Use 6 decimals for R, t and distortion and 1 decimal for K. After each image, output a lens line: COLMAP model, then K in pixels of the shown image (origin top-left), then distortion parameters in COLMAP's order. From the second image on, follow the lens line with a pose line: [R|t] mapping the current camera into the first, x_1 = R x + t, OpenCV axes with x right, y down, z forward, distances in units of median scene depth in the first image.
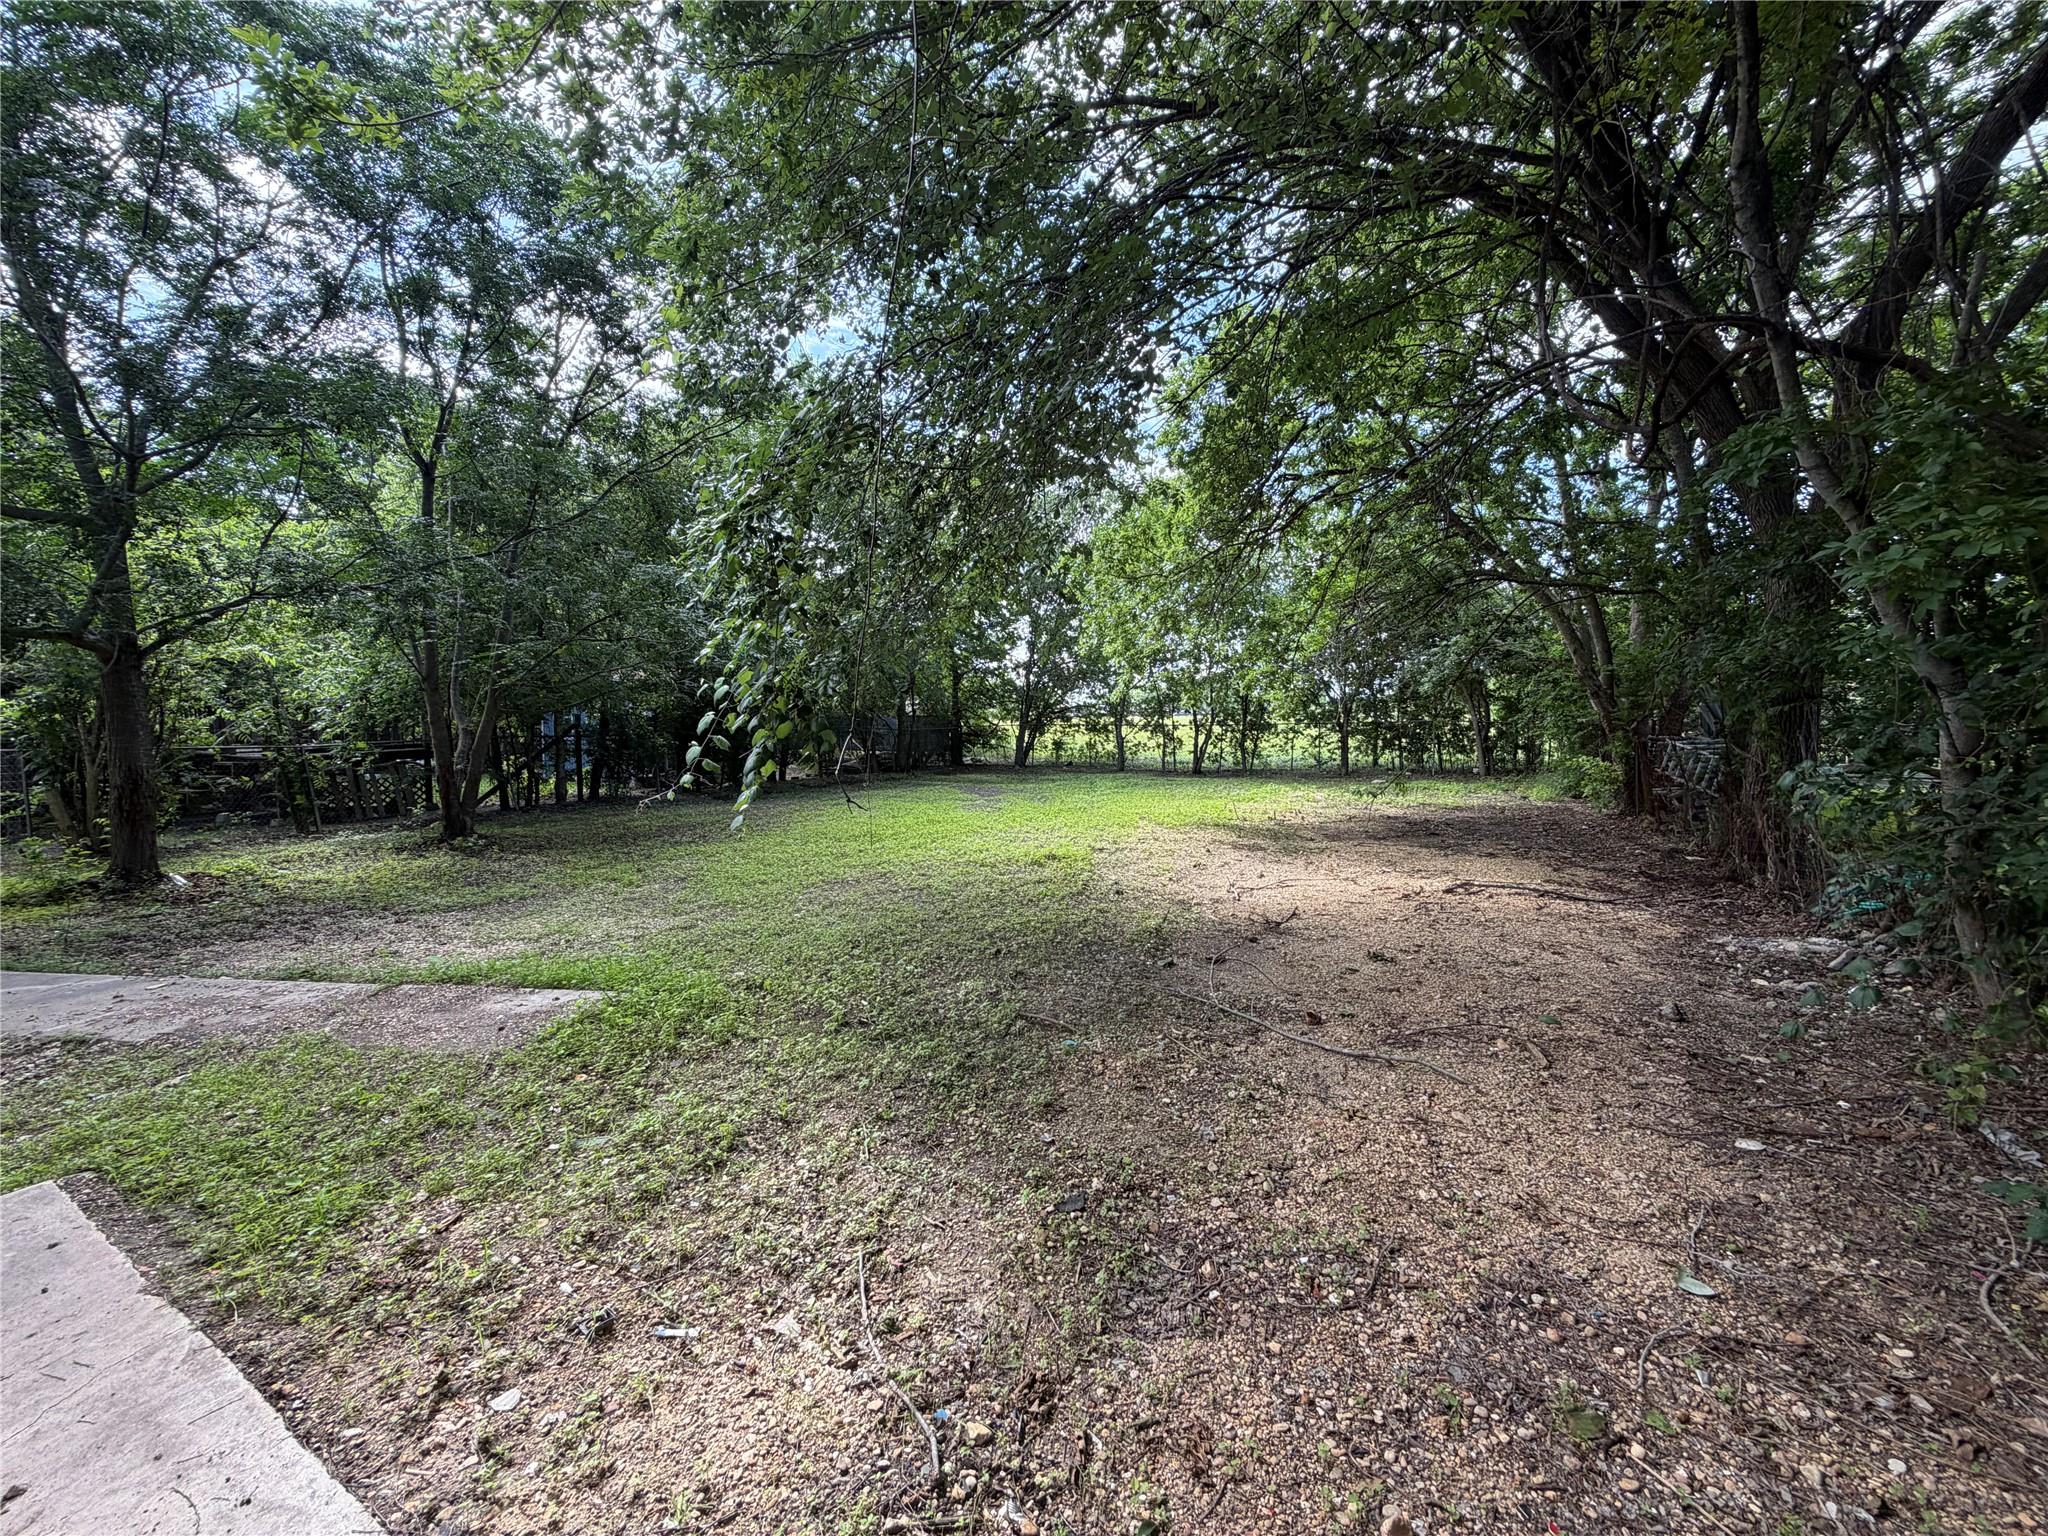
lens RADIAL K [[821.6, 0, 1021.8], [0, 821.6, 767.8], [0, 0, 1]] dist [-0.000918, 0.000581]
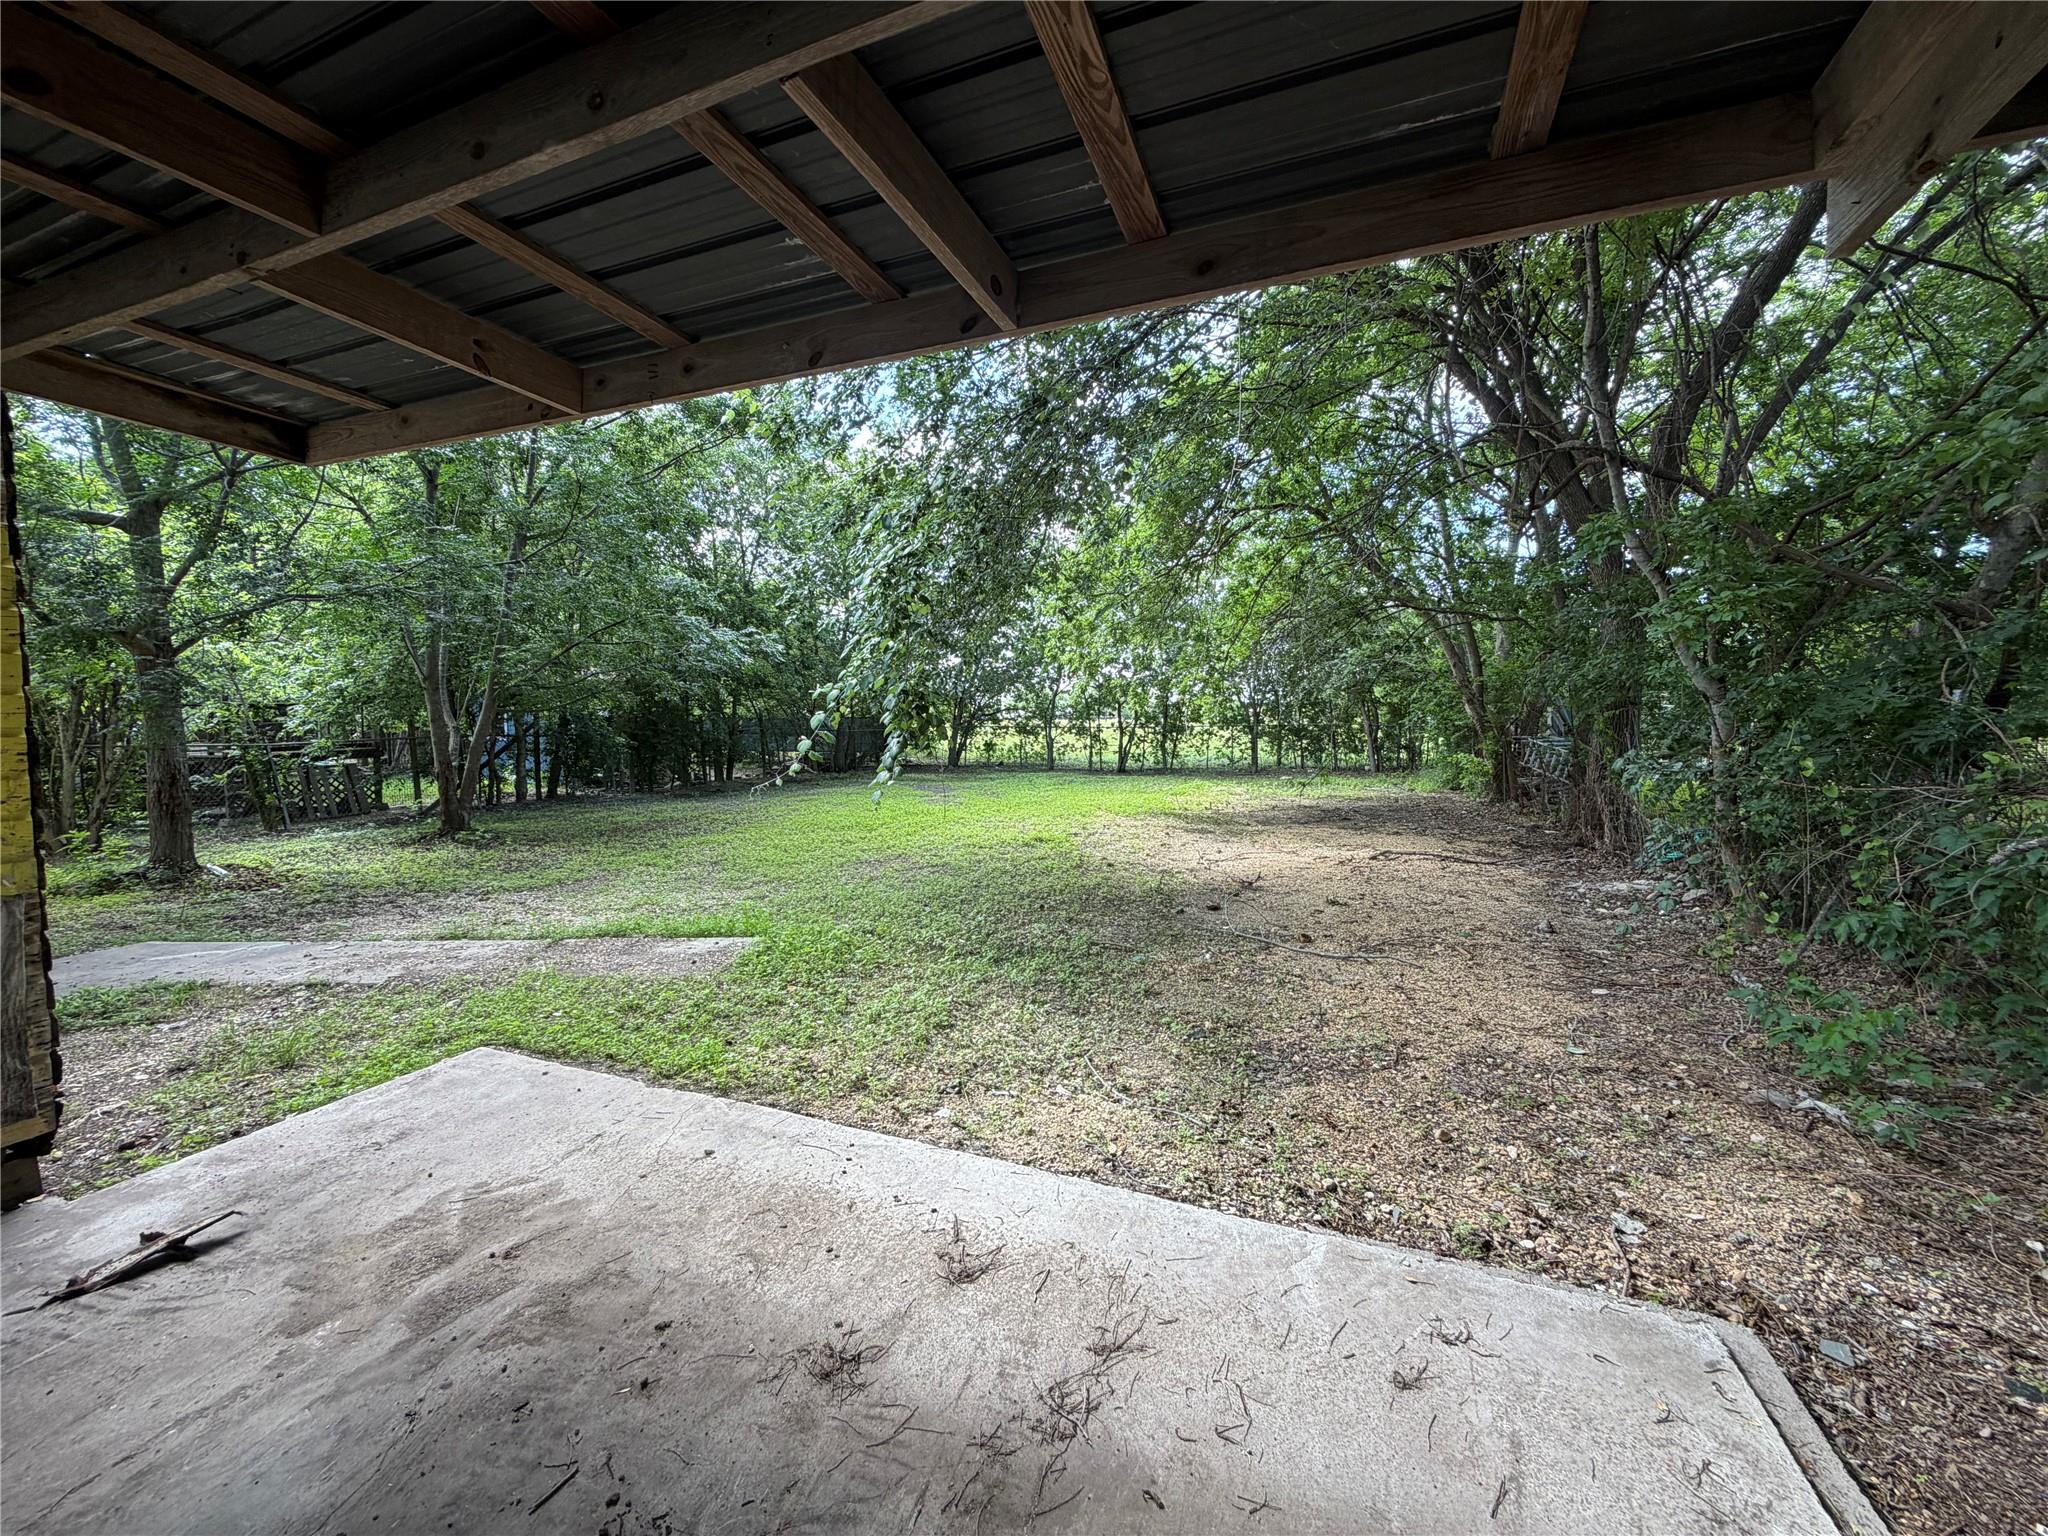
lens RADIAL K [[821.6, 0, 1019.8], [0, 821.6, 766.7], [0, 0, 1]] dist [-0.000918, 0.000581]
pose [[0.992399, -0.003440, 0.123011, -0.101800], [0.004160, 0.999976, -0.005595, 0.009952], [-0.122989, 0.006065, 0.992390, -0.105995]]
